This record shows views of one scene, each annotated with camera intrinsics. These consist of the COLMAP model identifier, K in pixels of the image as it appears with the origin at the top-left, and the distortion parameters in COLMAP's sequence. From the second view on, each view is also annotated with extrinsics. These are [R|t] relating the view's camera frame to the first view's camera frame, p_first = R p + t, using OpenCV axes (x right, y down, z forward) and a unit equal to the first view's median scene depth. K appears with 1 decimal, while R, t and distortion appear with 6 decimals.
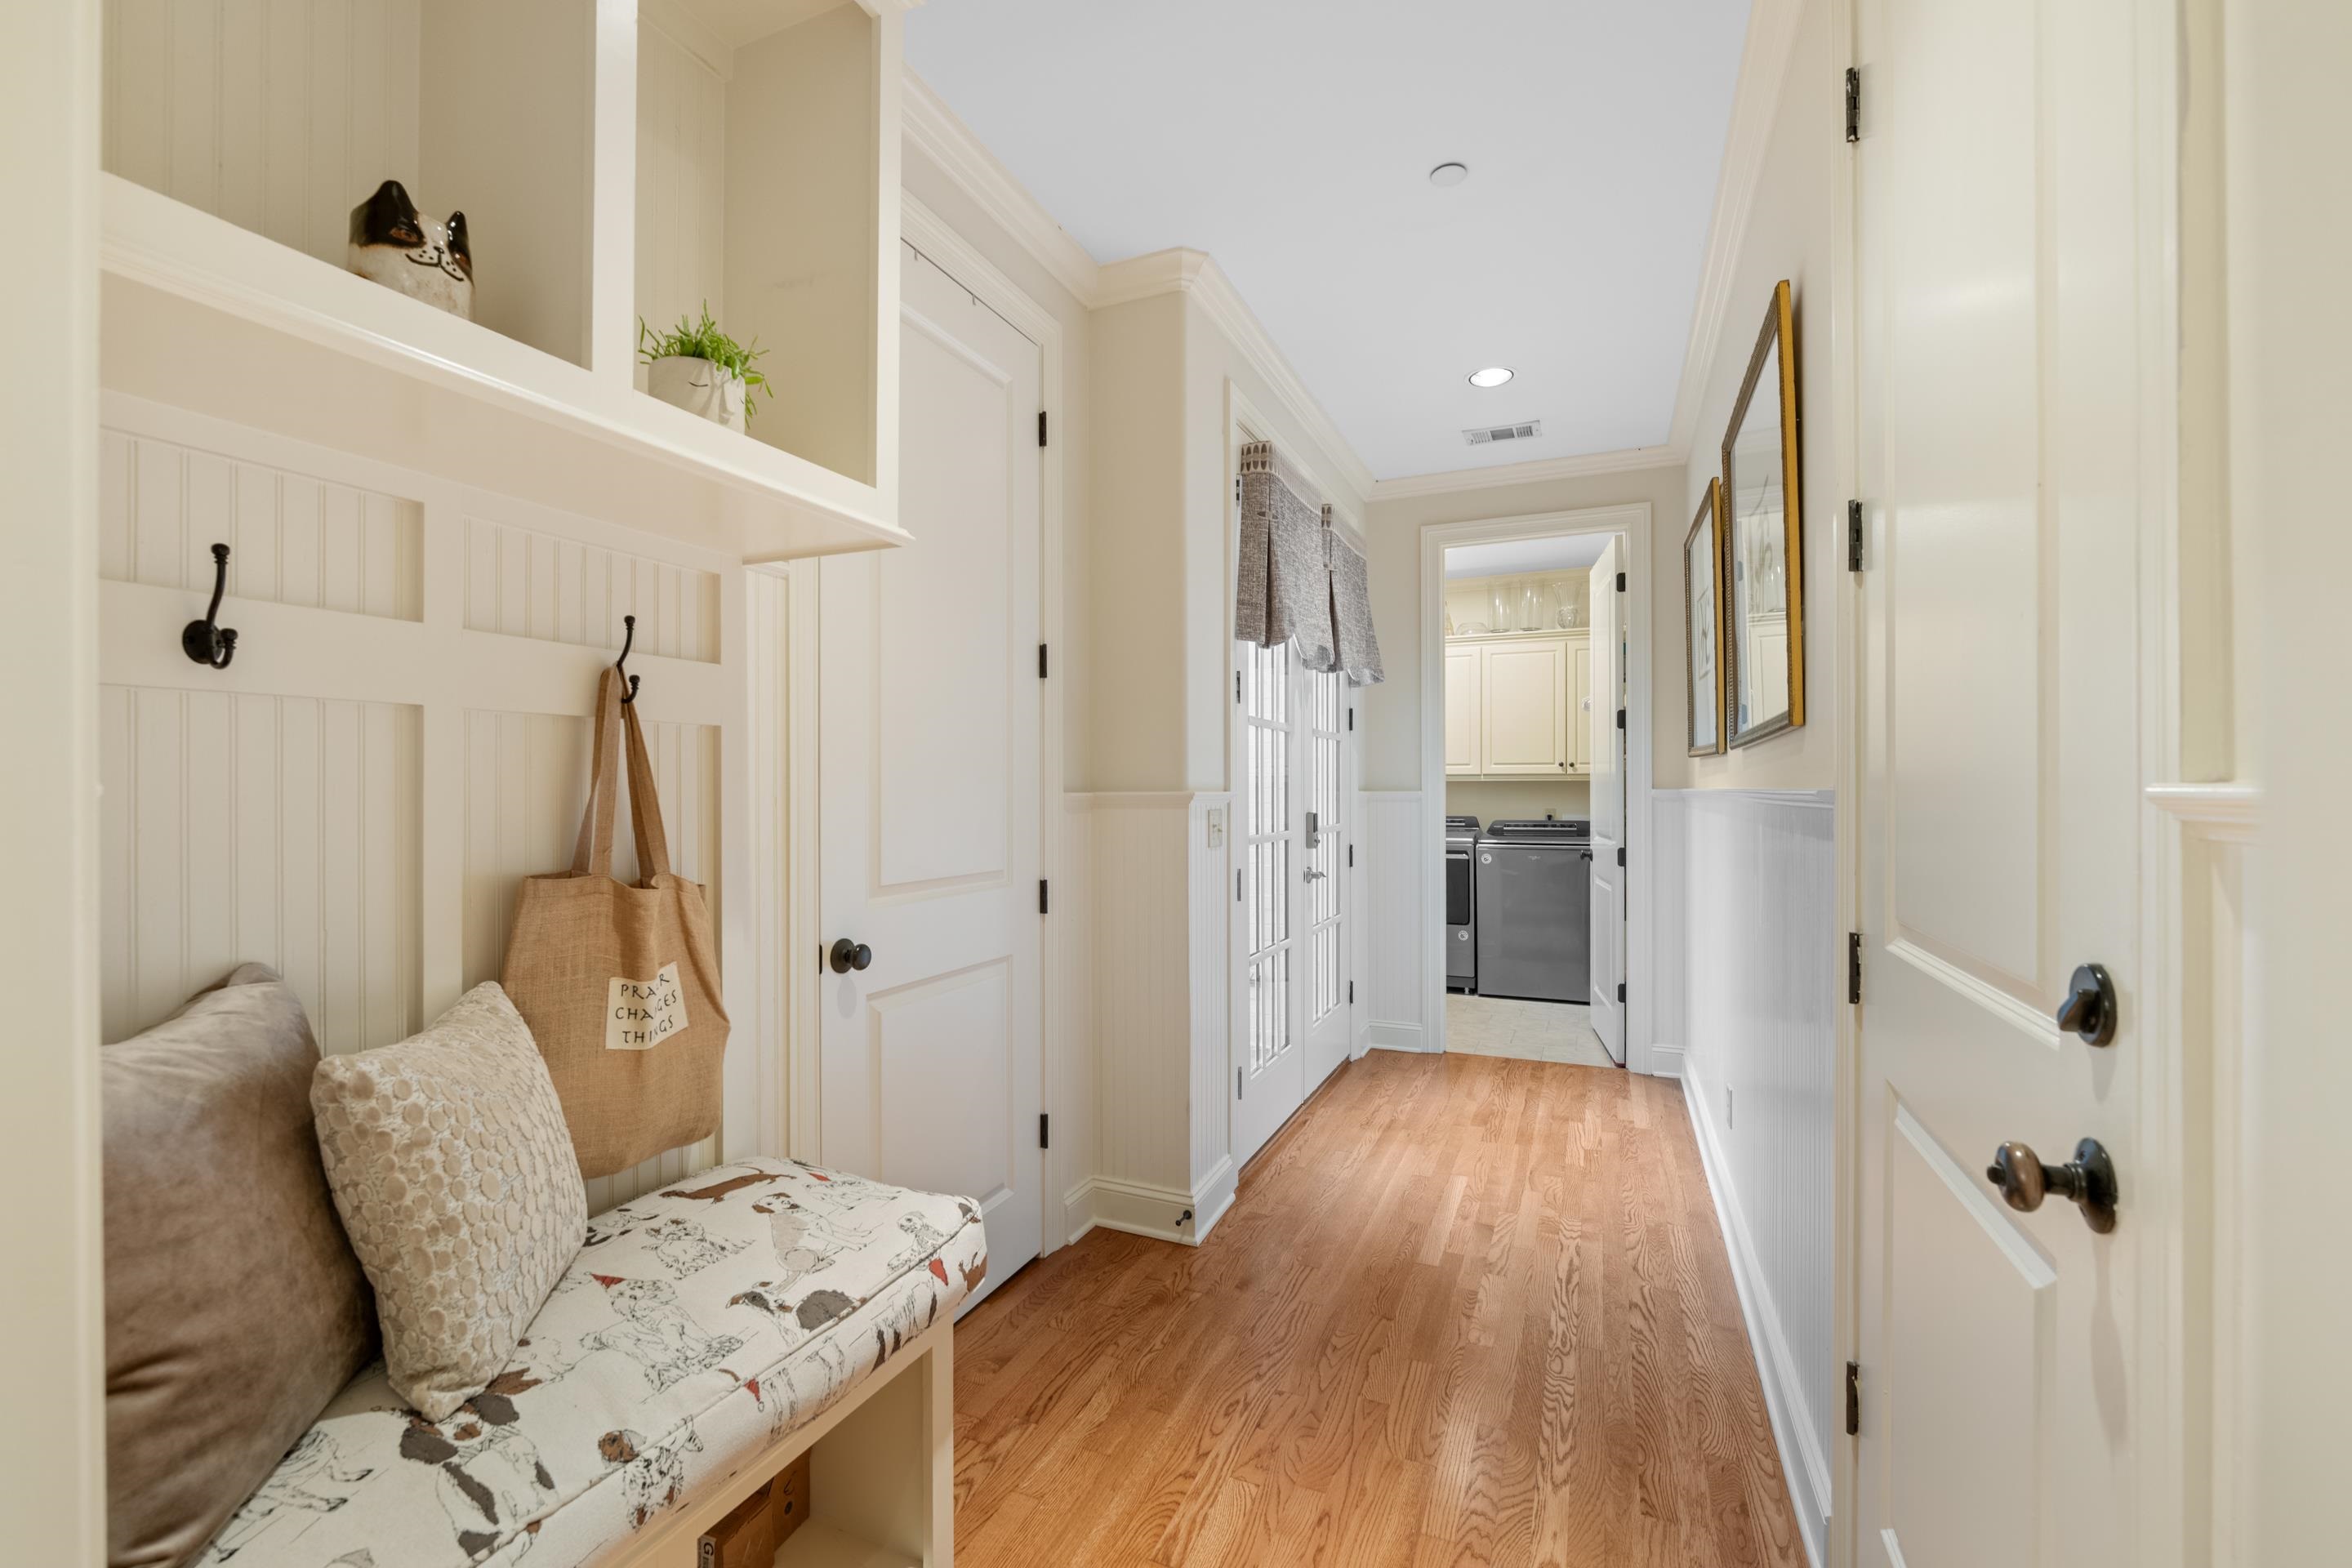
lens RADIAL K [[965.1, 0, 1175.6], [0, 965.1, 788.8], [0, 0, 1]] dist [-0.006100, 0.000374]
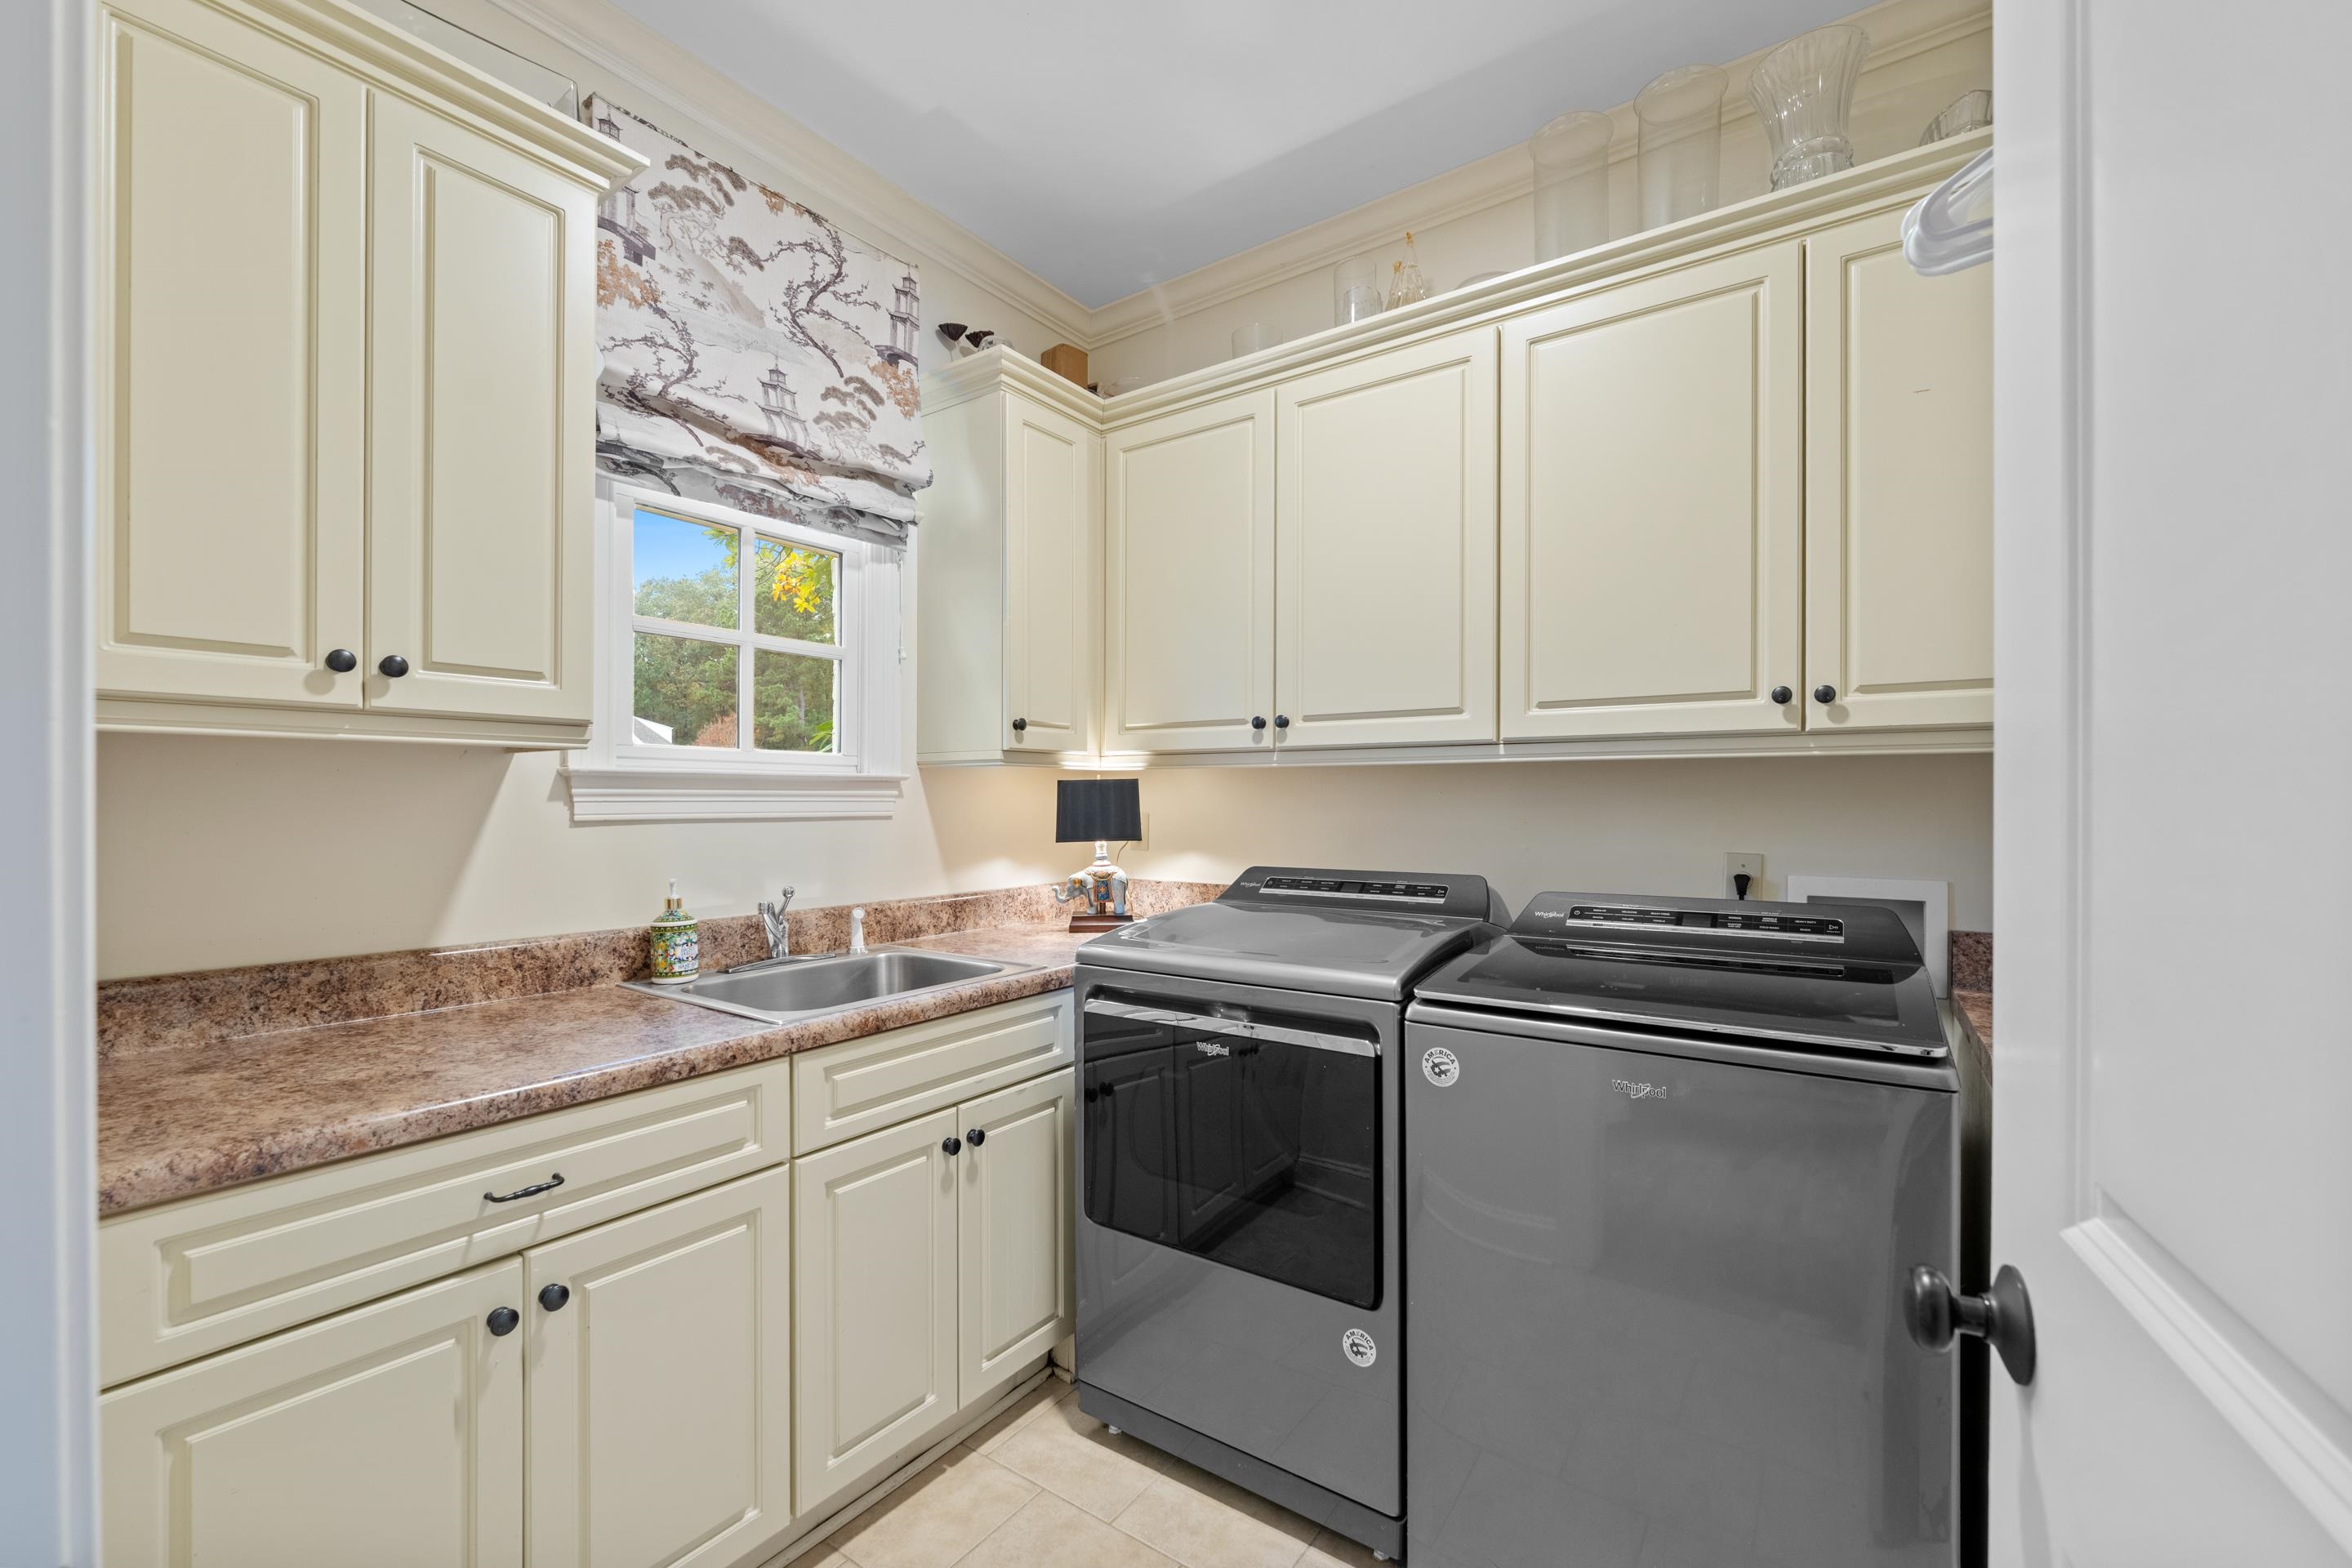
lens RADIAL K [[965.1, 0, 1176.2], [0, 965.1, 794.7], [0, 0, 1]] dist [-0.006100, 0.000374]
pose [[0.977875, 0.000376, -0.209190, 0.291223], [-0.000414, 1.000000, -0.000135, 0.002359], [0.209190, 0.000219, 0.977875, 0.703067]]
